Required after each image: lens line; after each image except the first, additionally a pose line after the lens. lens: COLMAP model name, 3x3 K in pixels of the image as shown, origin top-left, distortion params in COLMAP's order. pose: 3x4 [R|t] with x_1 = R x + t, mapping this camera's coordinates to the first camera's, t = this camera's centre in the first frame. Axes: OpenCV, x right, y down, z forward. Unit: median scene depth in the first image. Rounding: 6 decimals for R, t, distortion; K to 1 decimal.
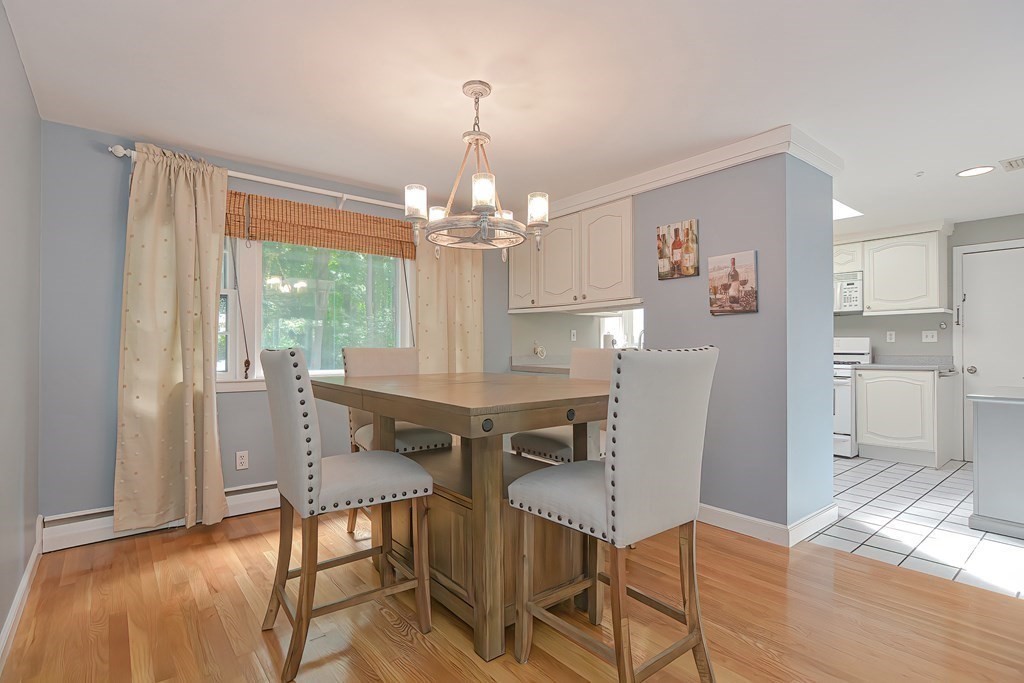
lens RADIAL K [[495.5, 0, 515.9], [0, 495.5, 341.6], [0, 0, 1]] dist [-0.000321, 0.000088]
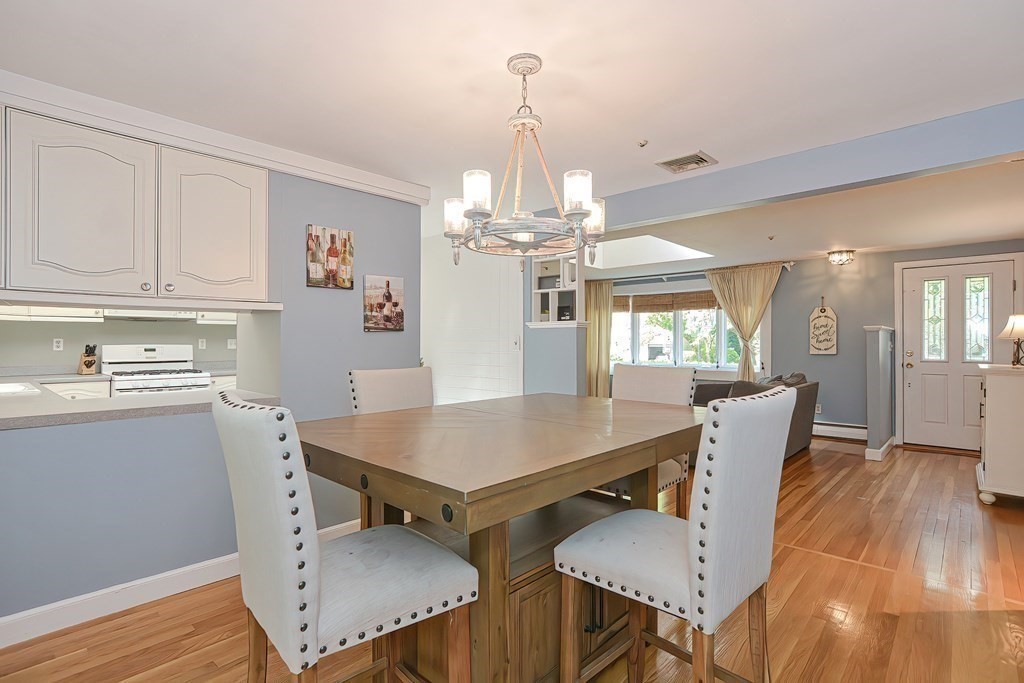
lens RADIAL K [[495.5, 0, 515.9], [0, 495.5, 341.6], [0, 0, 1]] dist [-0.000321, 0.000088]
pose [[-0.131296, 0.007782, 0.991313, -0.663384], [-0.000879, 0.999968, -0.007966, -0.023543], [-0.991343, -0.001917, -0.131285, 0.824487]]
